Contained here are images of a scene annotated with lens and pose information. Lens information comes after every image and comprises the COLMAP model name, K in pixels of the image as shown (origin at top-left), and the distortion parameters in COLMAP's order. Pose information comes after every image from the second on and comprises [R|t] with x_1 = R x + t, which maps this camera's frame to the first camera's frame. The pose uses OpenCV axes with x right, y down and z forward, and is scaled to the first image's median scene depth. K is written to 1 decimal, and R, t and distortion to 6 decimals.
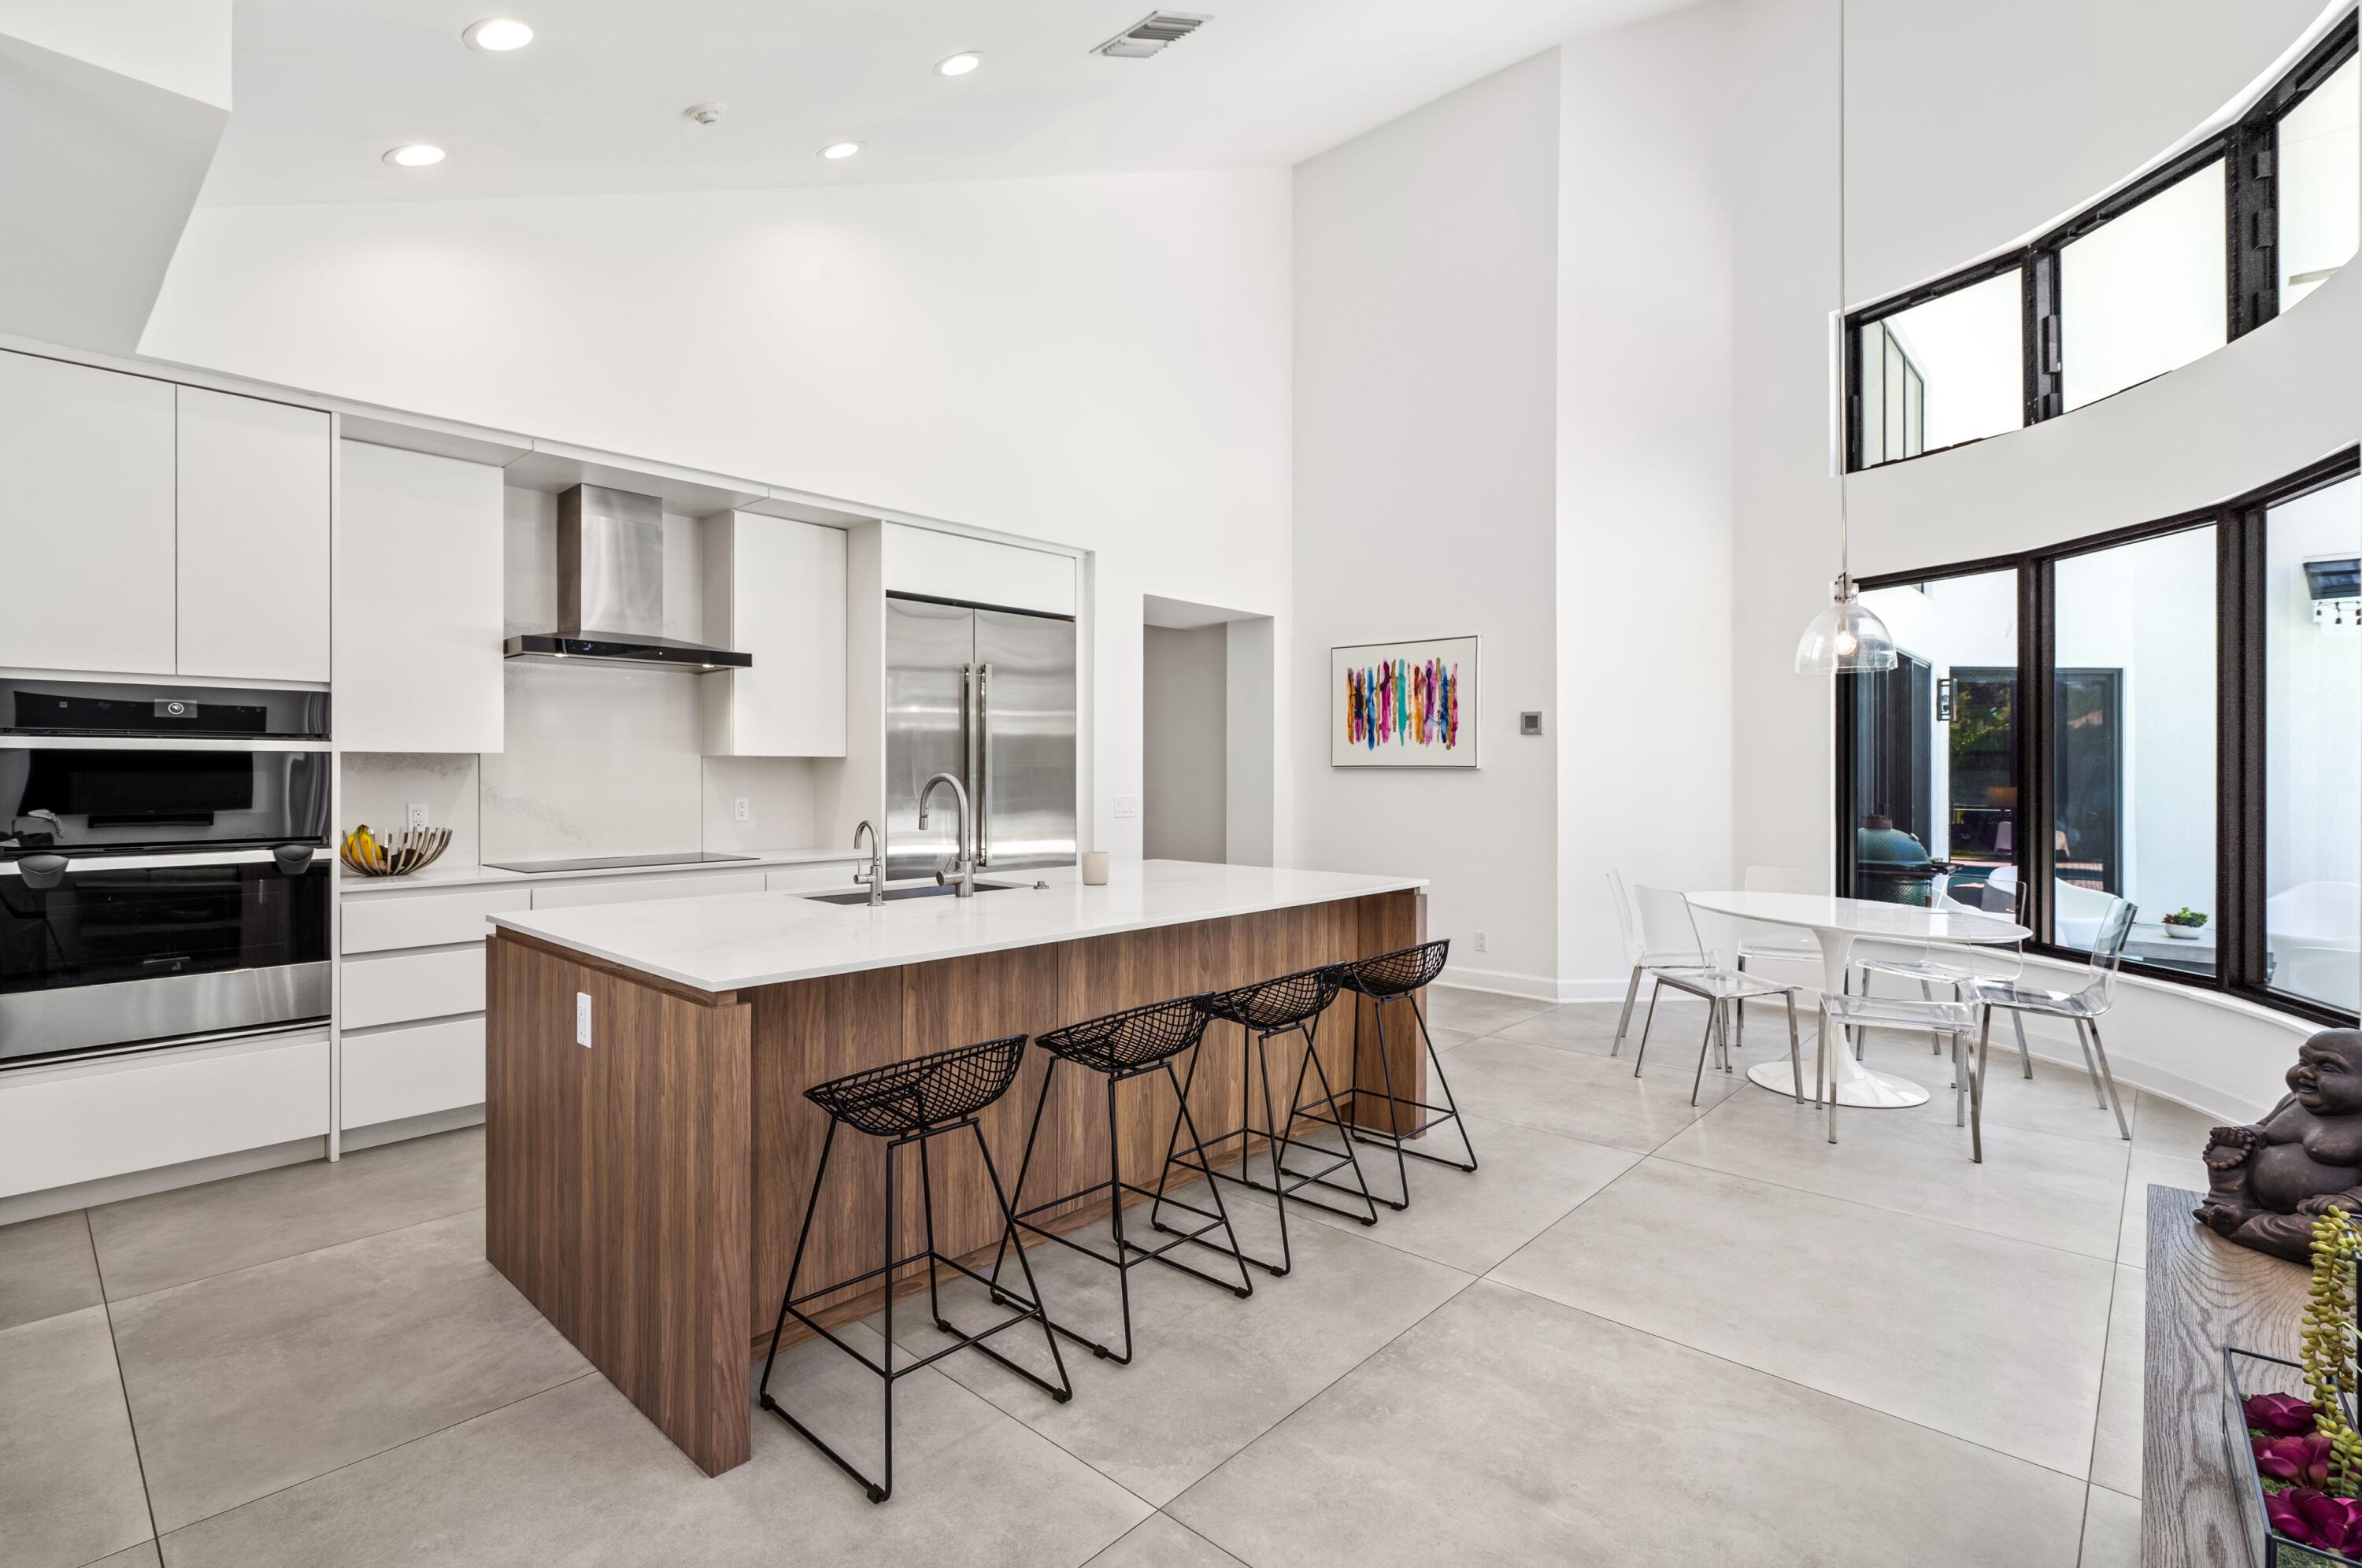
lens RADIAL K [[1081.2, 0, 1189.1], [0, 1081.2, 786.7], [0, 0, 1]] dist [-0.005331, 0.000984]
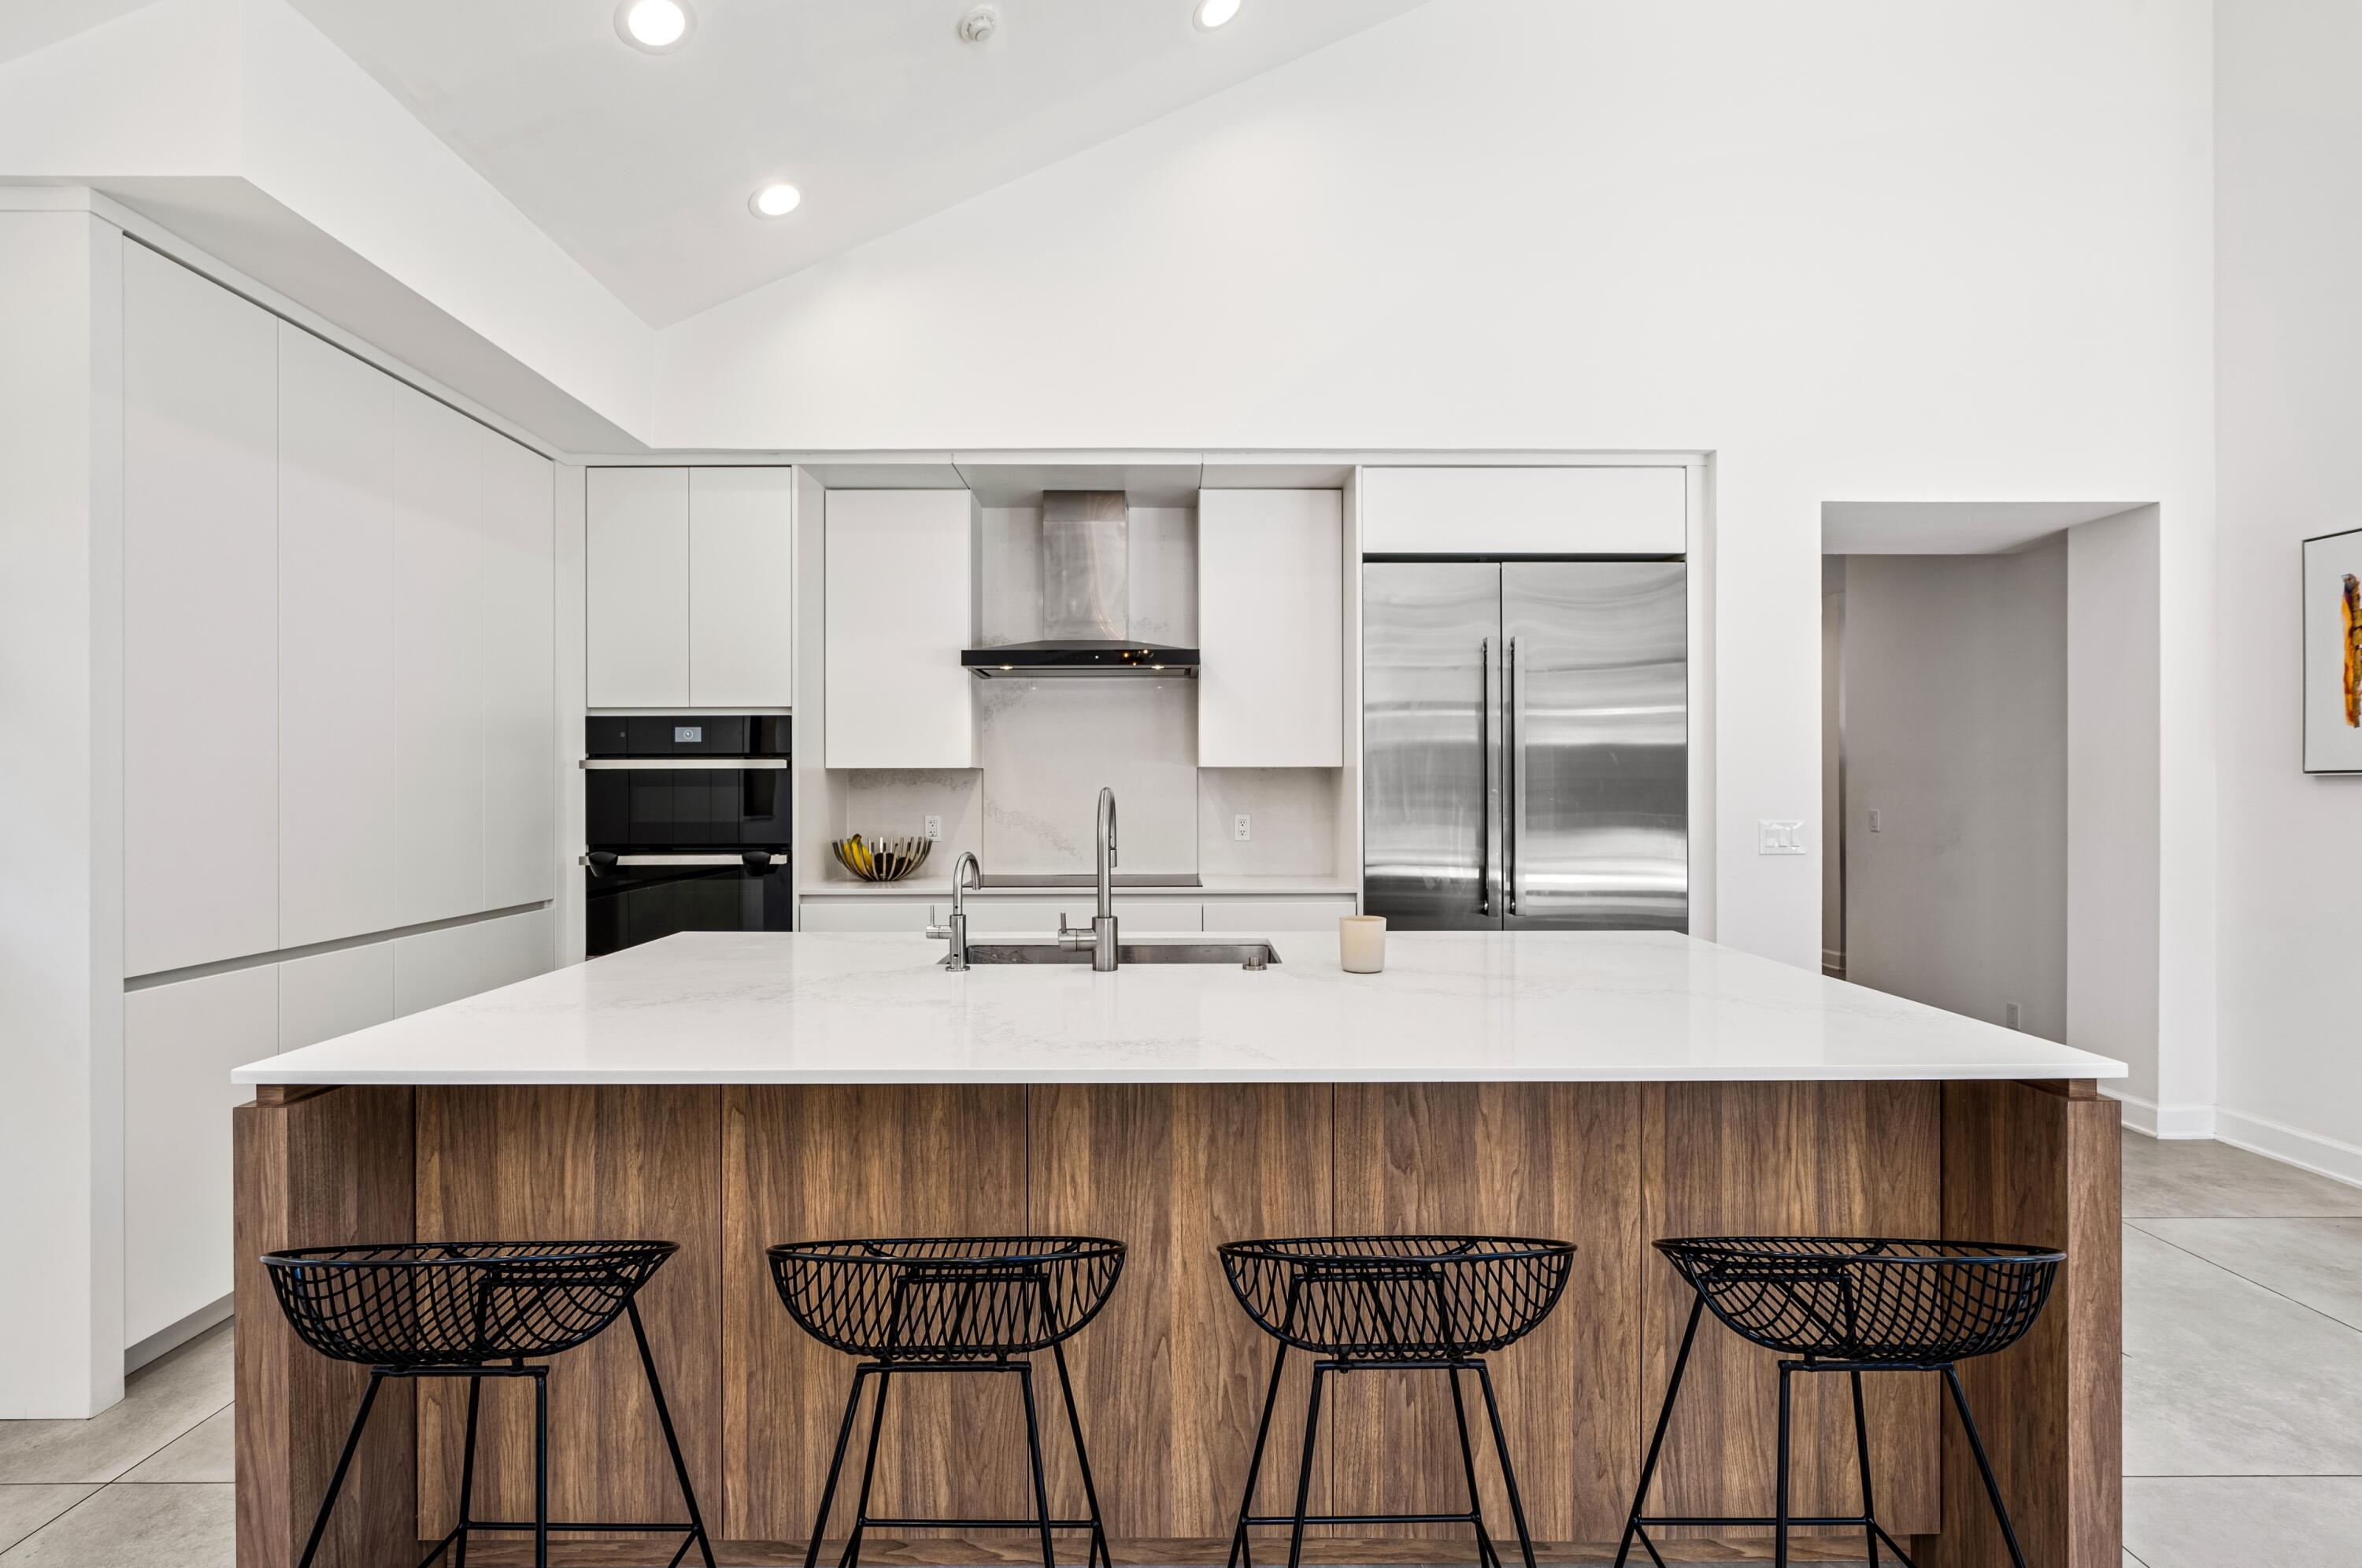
lens RADIAL K [[1081.2, 0, 1189.1], [0, 1081.2, 786.7], [0, 0, 1]] dist [-0.005331, 0.000984]
pose [[0.677496, -0.000606, -0.735526, 0.255427], [-0.007328, 0.999944, -0.007574, -0.006514], [0.735490, 0.010521, 0.677454, 0.452014]]
